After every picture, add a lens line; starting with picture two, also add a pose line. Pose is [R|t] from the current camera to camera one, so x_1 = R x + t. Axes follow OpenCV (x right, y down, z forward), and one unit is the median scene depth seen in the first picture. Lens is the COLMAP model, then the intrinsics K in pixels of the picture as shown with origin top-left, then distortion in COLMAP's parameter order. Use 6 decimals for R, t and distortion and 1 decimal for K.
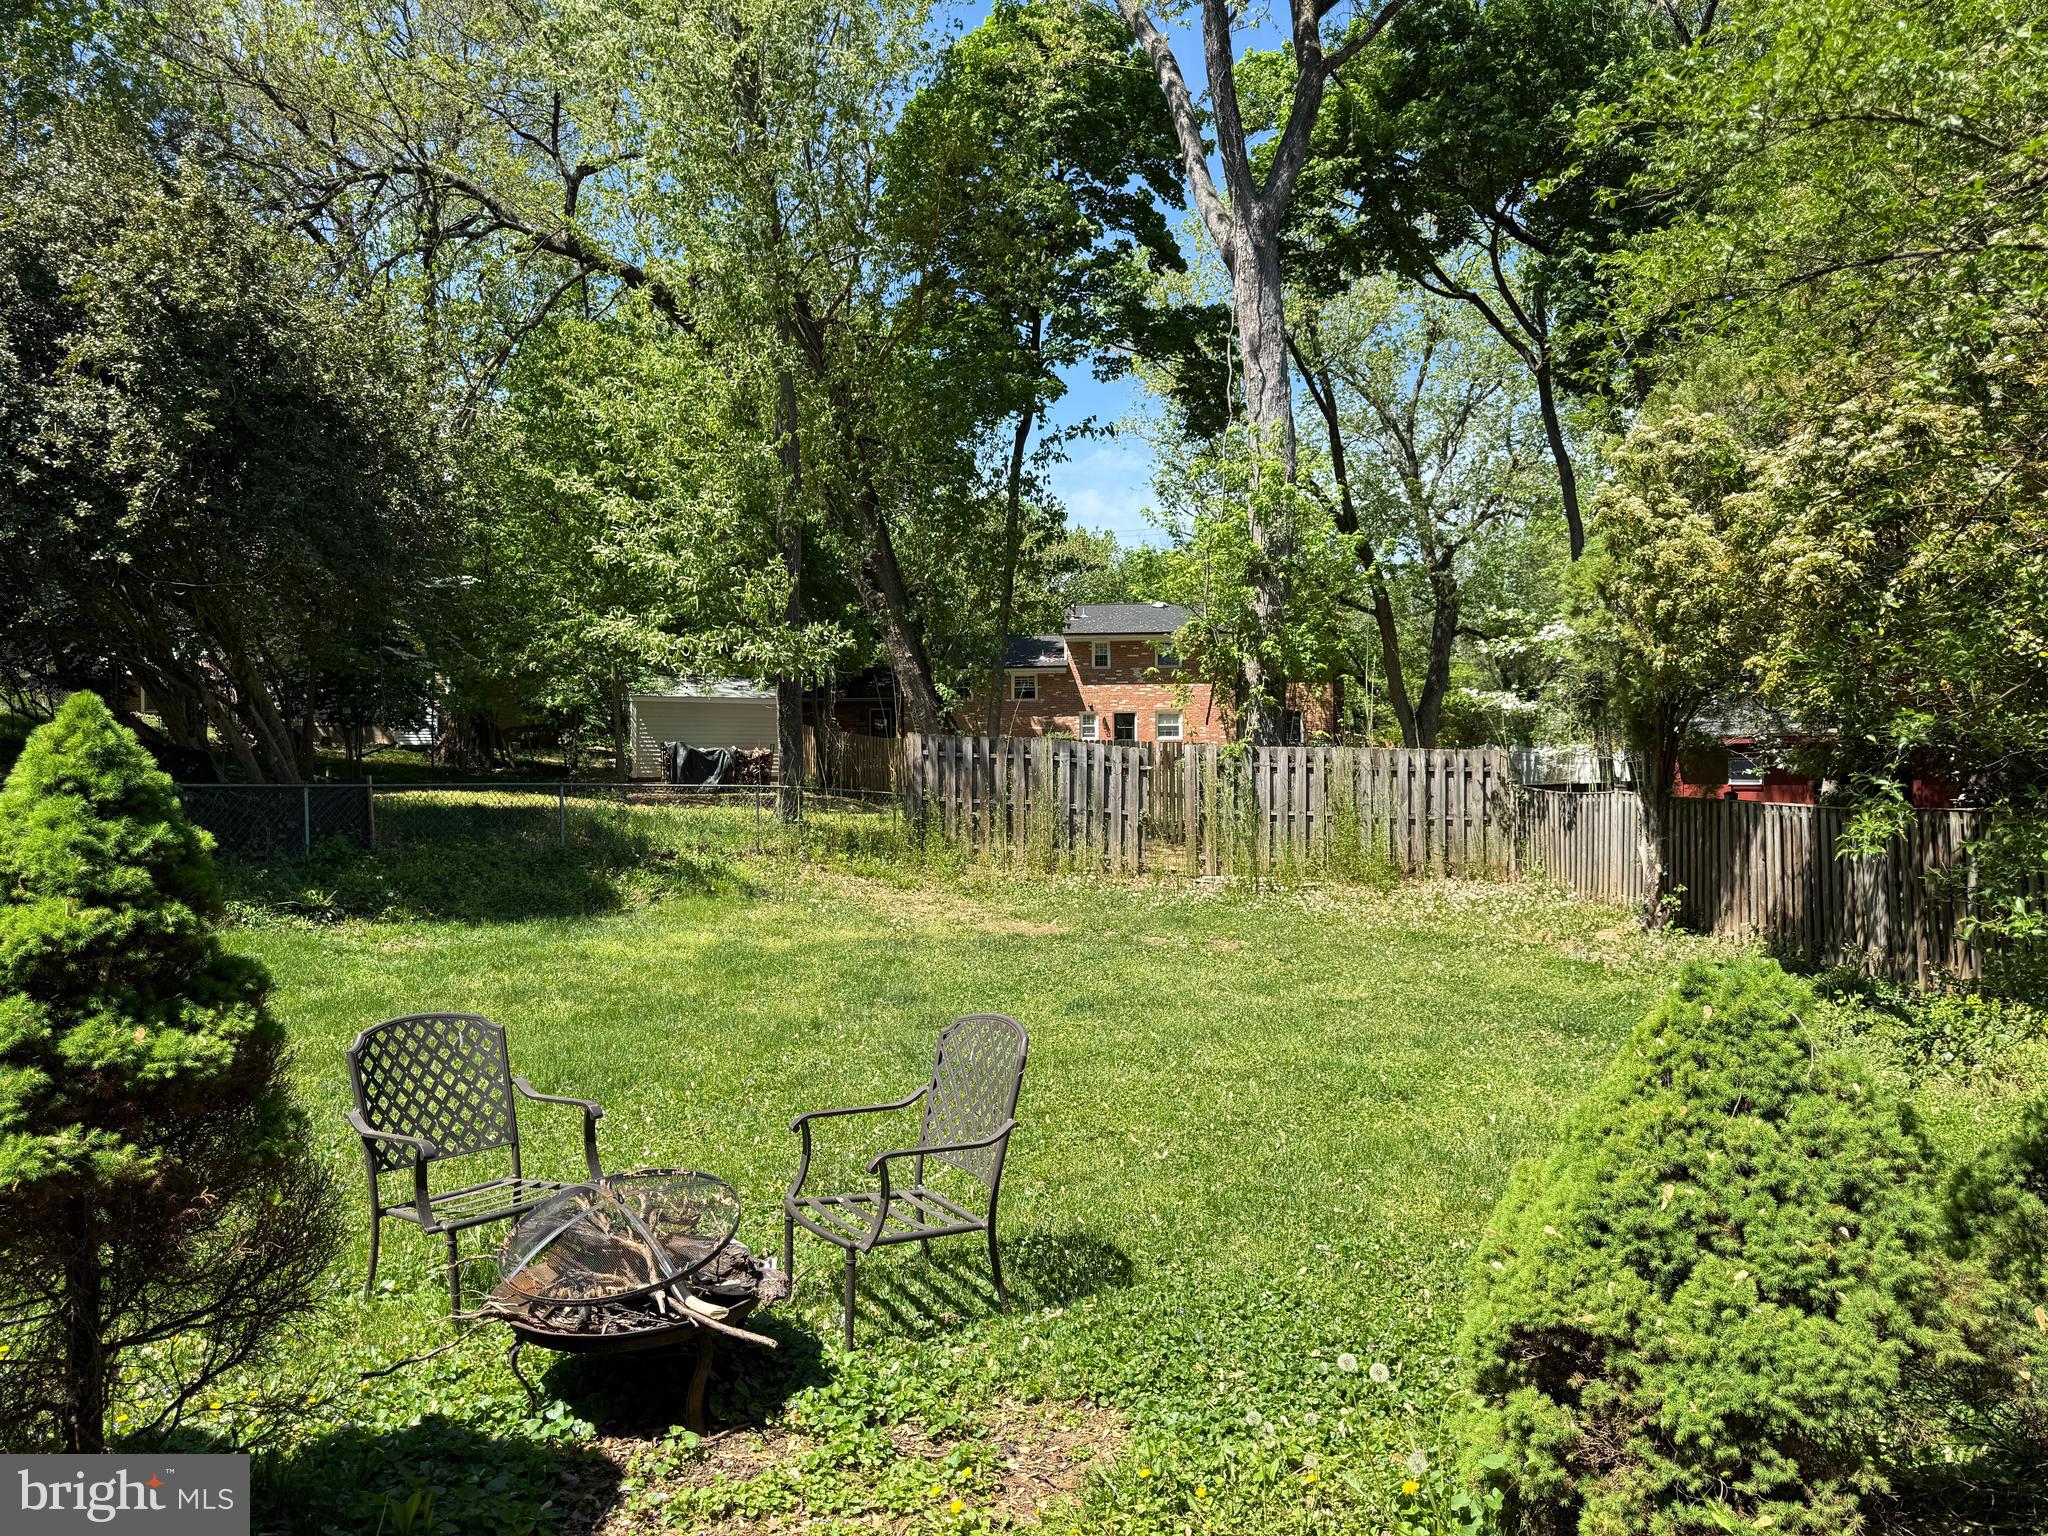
lens RADIAL K [[1449.3, 0, 1024.8], [0, 1449.3, 786.9], [0, 0, 1]] dist [0.085947, -0.134115]
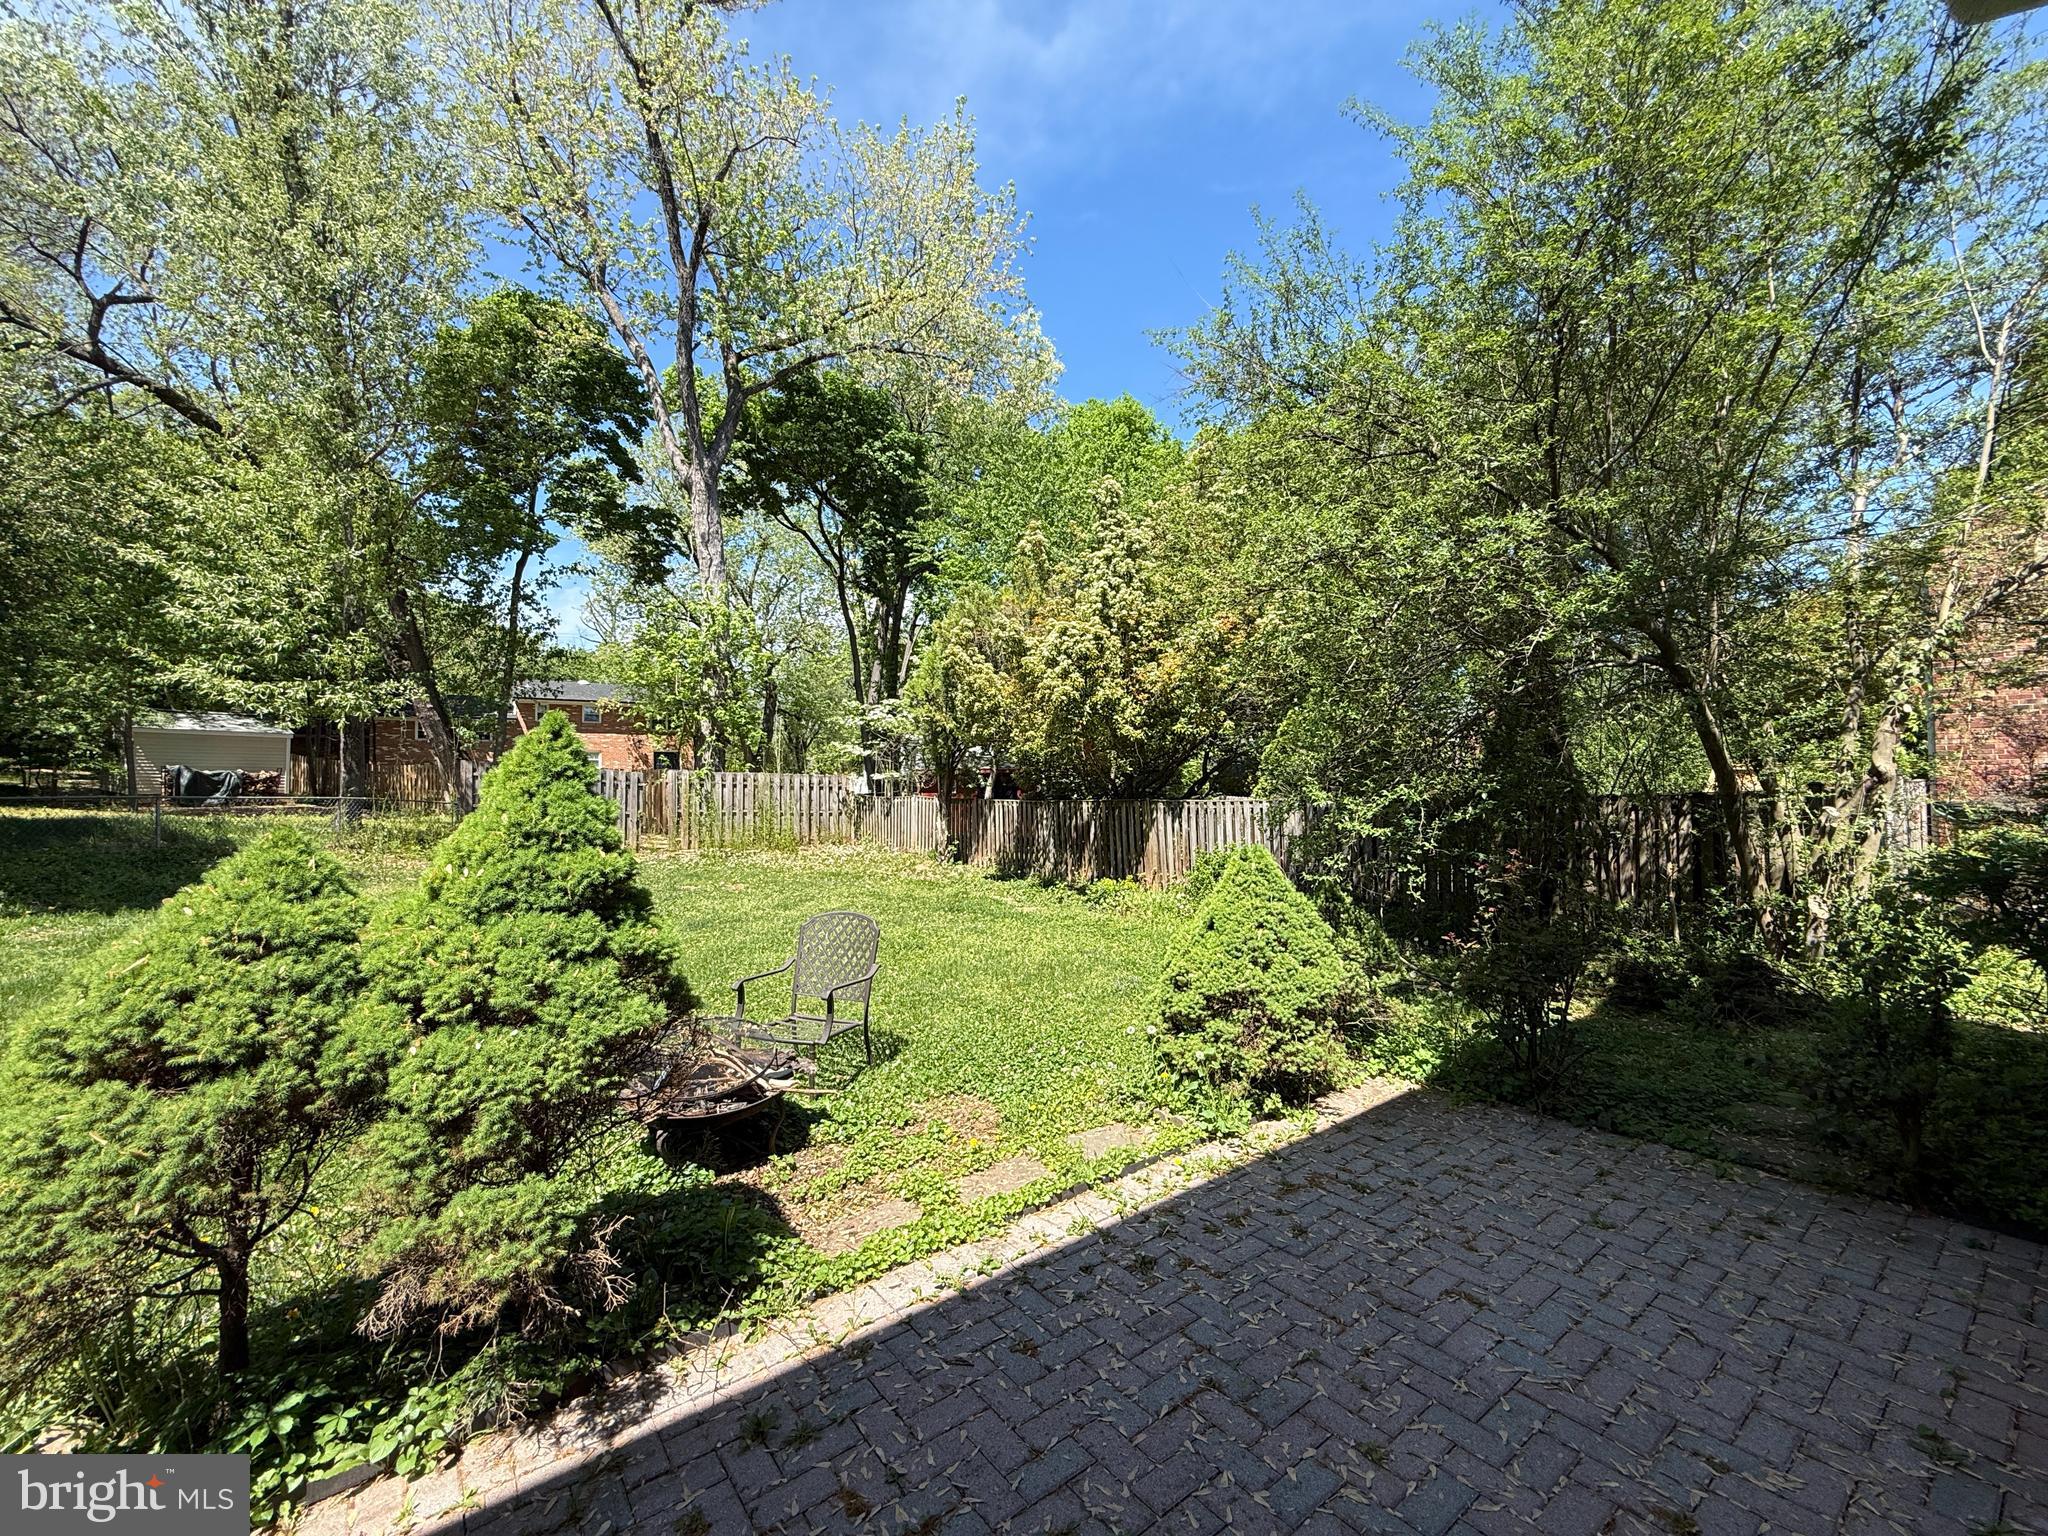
lens RADIAL K [[824.0, 0, 1024.0], [0, 824.0, 768.0], [0, 0, 1]] dist [0.002558, 0.000385]
pose [[0.805733, 0.011757, 0.592163, -0.113483], [0.010487, 0.999363, -0.034111, 0.003893], [-0.592187, 0.033694, 0.805096, 0.007388]]
